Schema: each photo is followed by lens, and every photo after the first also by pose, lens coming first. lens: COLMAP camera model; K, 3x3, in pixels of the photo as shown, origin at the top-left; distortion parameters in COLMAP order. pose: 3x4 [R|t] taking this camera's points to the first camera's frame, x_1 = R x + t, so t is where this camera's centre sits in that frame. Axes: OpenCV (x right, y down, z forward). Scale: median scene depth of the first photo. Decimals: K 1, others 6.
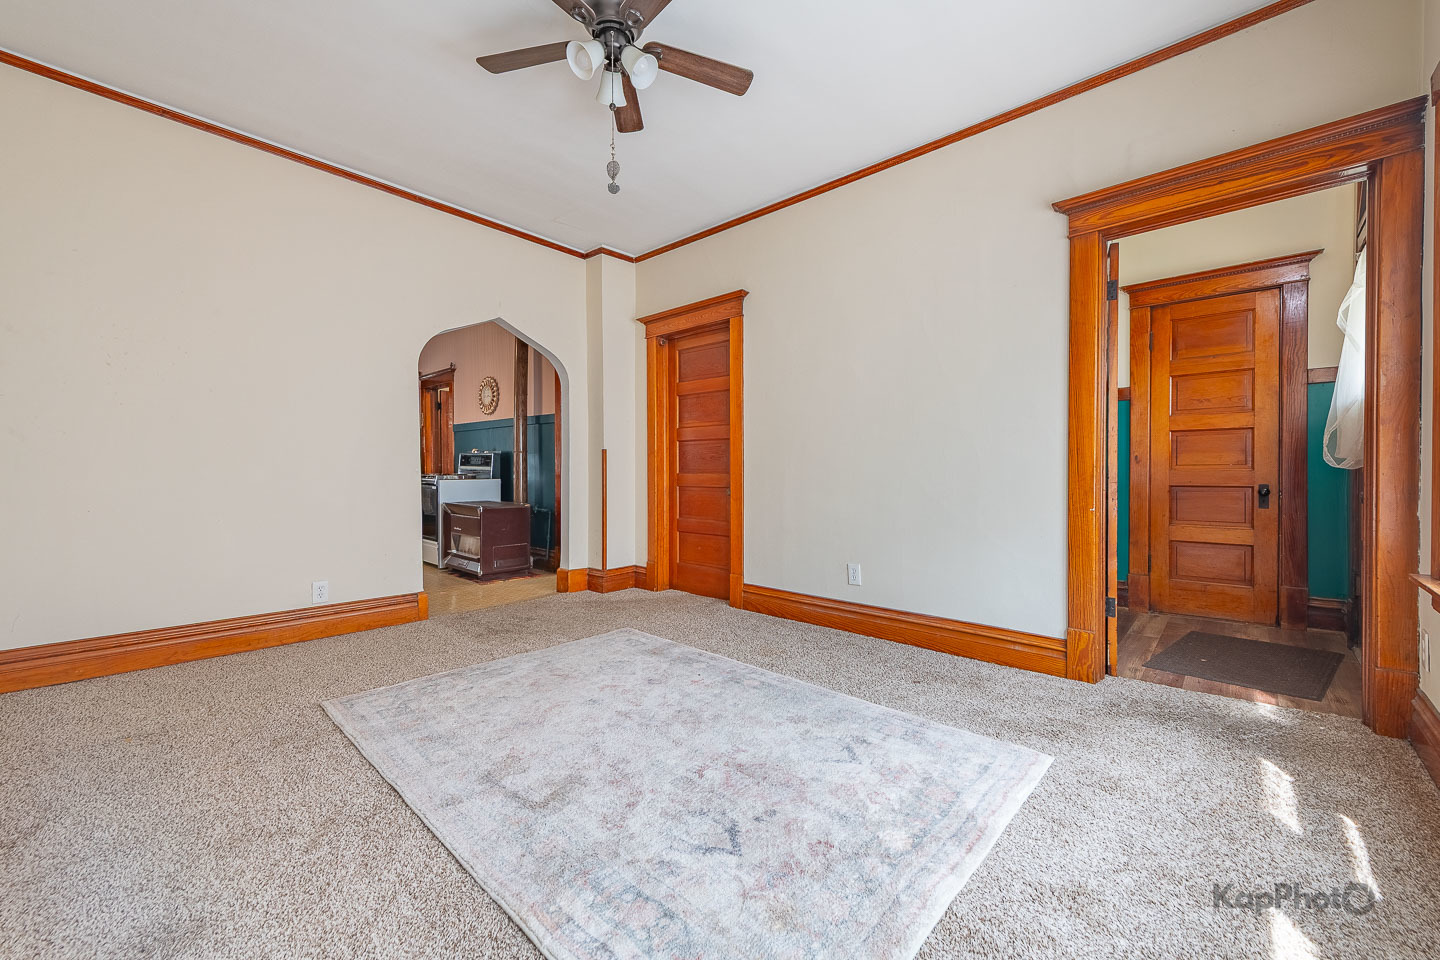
lens RADIAL K [[571.4, 0, 722.8], [0, 571.4, 465.1], [0, 0, 1]] dist [0.002640, -0.000006]
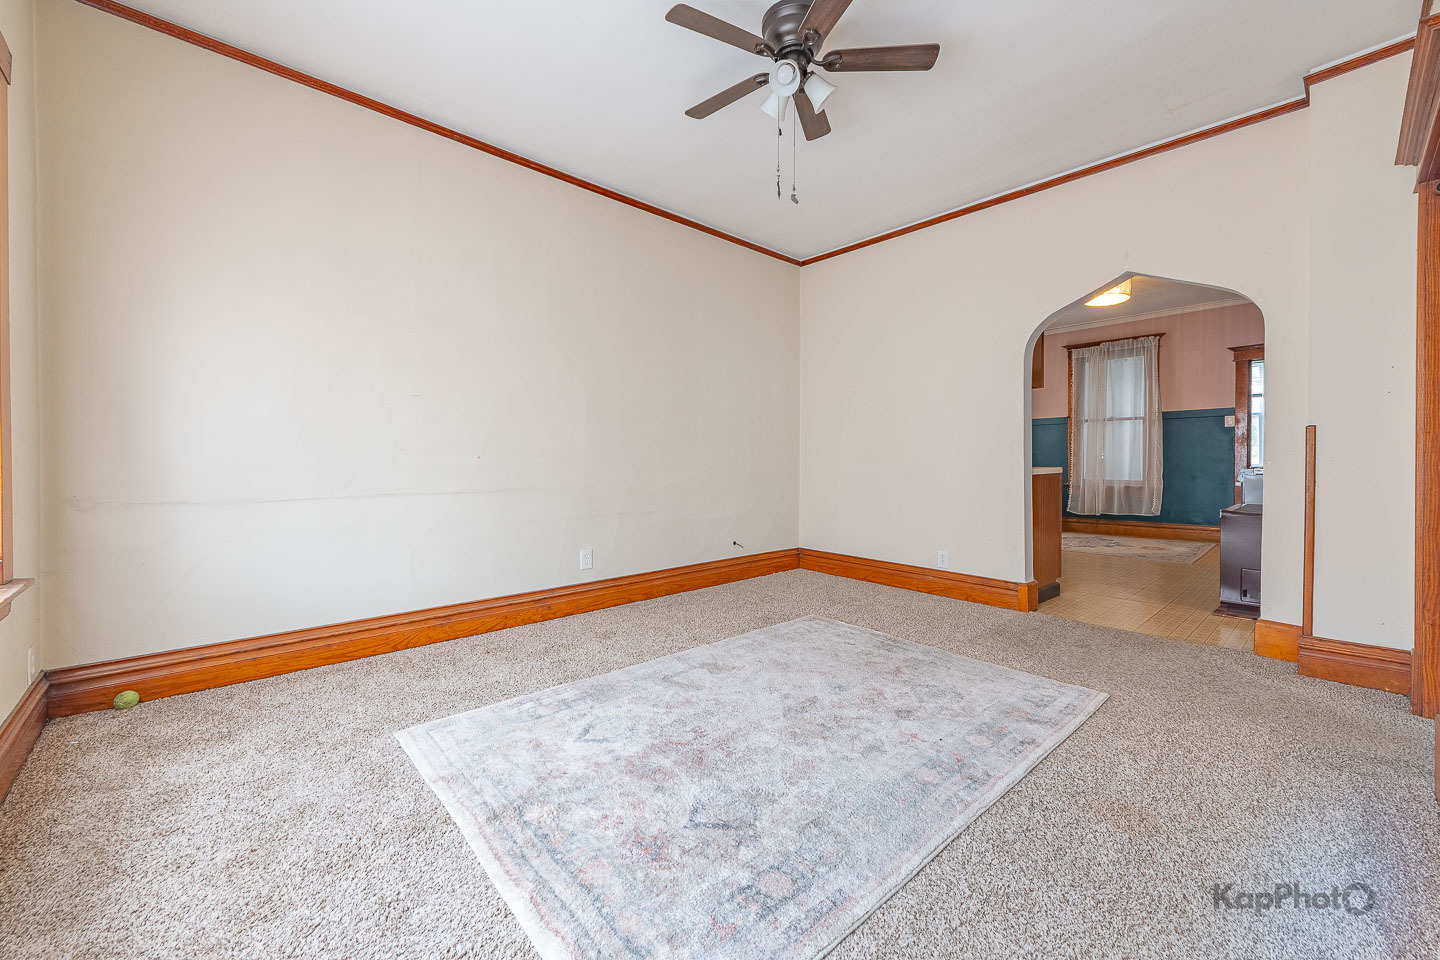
lens RADIAL K [[571.4, 0, 722.8], [0, 571.4, 465.1], [0, 0, 1]] dist [0.002640, -0.000006]
pose [[-0.095621, 0.009821, -0.995369, 0.795138], [0.003241, 0.999949, 0.009554, 0.003417], [0.995413, -0.002312, -0.095648, 0.871555]]
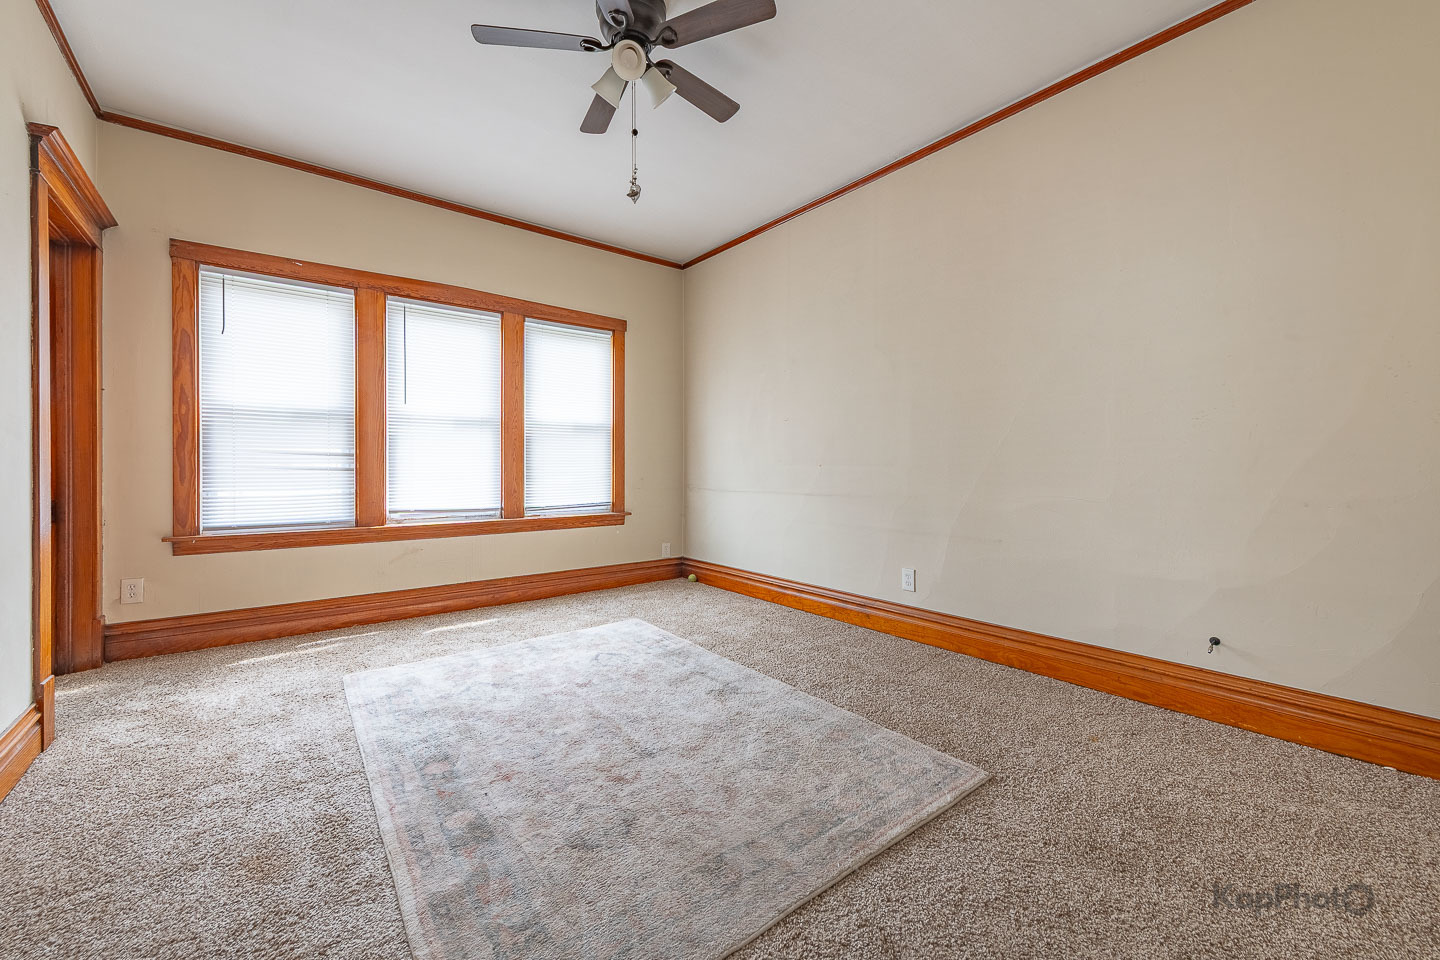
lens RADIAL K [[571.4, 0, 722.8], [0, 571.4, 465.1], [0, 0, 1]] dist [0.002640, -0.000006]
pose [[-0.985214, 0.003833, 0.171287, -0.460981], [0.003805, 0.999993, -0.000487, -0.004735], [-0.171288, 0.000172, -0.985221, 1.757305]]
